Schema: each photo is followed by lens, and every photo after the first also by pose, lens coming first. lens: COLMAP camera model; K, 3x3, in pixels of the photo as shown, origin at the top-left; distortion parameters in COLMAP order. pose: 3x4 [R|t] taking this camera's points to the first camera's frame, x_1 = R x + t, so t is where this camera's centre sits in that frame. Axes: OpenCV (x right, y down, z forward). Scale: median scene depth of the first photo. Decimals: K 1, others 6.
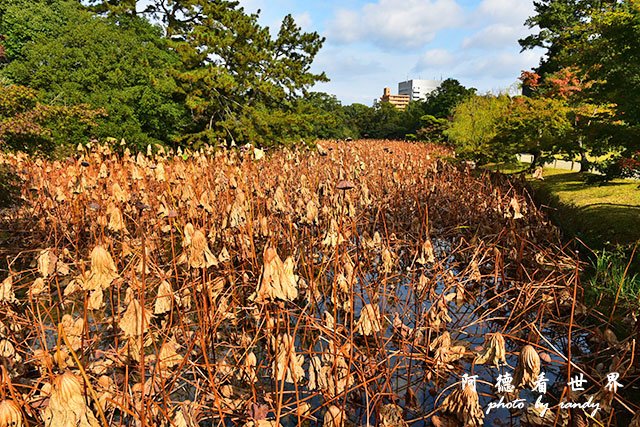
lens RADIAL K [[441.3, 0, 320.0], [0, 441.3, 213.5], [0, 0, 1]] dist [-0.001785, -0.003099]
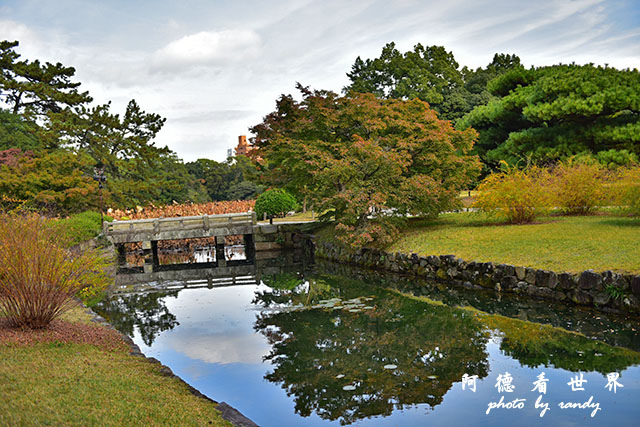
lens RADIAL K [[656.1, 0, 320.0], [0, 656.1, 213.5], [0, 0, 1]] dist [-0.004200, -0.001686]
pose [[0.967301, -0.069415, 0.243947, -0.034347], [0.105284, 0.984930, -0.137212, 0.137961], [-0.230747, 0.158409, 0.960033, -0.731579]]
